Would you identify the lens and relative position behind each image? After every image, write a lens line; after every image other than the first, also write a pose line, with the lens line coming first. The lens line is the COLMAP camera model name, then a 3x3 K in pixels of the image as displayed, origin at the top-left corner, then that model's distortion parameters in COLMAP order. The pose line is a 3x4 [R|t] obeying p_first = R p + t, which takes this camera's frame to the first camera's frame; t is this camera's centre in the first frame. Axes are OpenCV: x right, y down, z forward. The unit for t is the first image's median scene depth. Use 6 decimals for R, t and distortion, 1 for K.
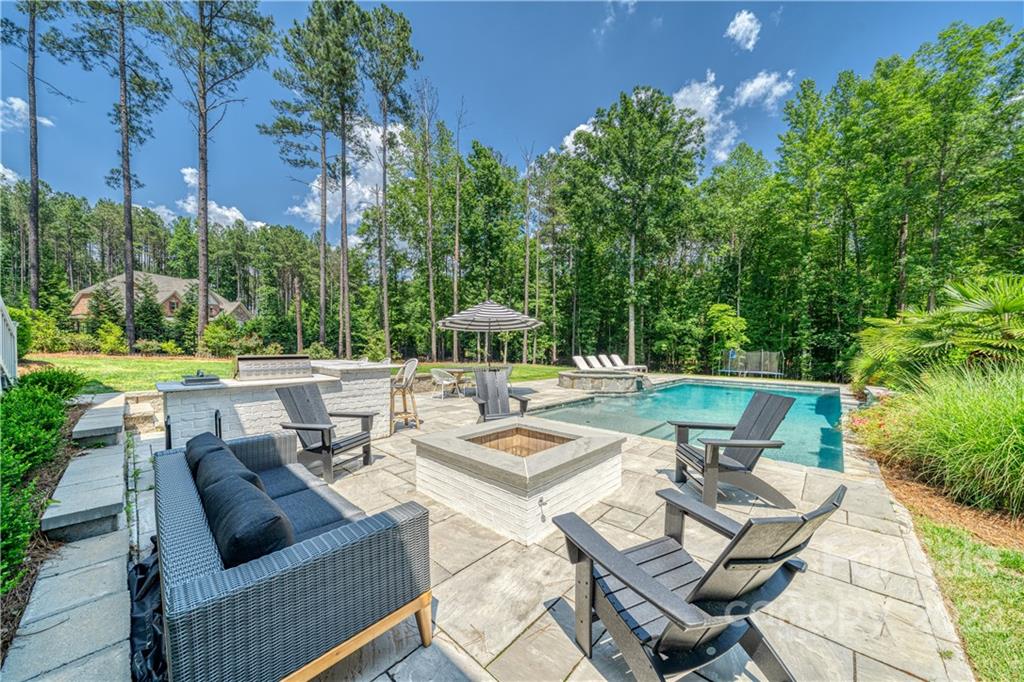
lens RADIAL K [[359.1, 0, 515.5], [0, 359.1, 341.1], [0, 0, 1]] dist [-0.001801, -0.000666]
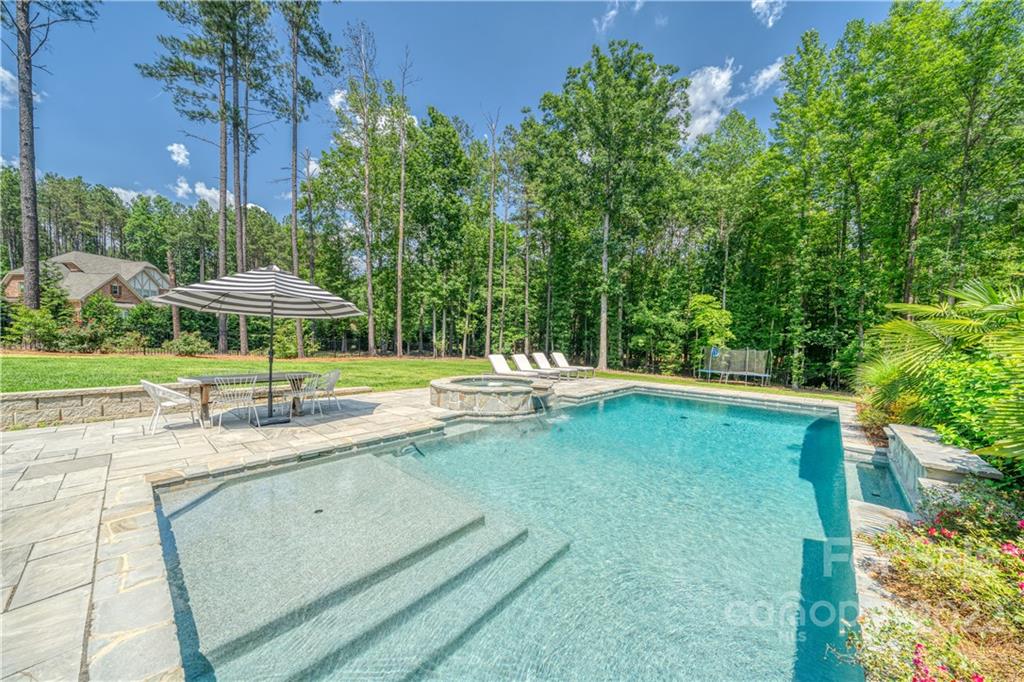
lens RADIAL K [[359.1, 0, 514.9], [0, 359.1, 341.7], [0, 0, 1]] dist [-0.001801, -0.000666]
pose [[0.999873, 0.014056, 0.007530, 0.105012], [-0.014221, 0.999648, 0.022376, -0.001596], [-0.007213, -0.022480, 0.999721, 0.121517]]
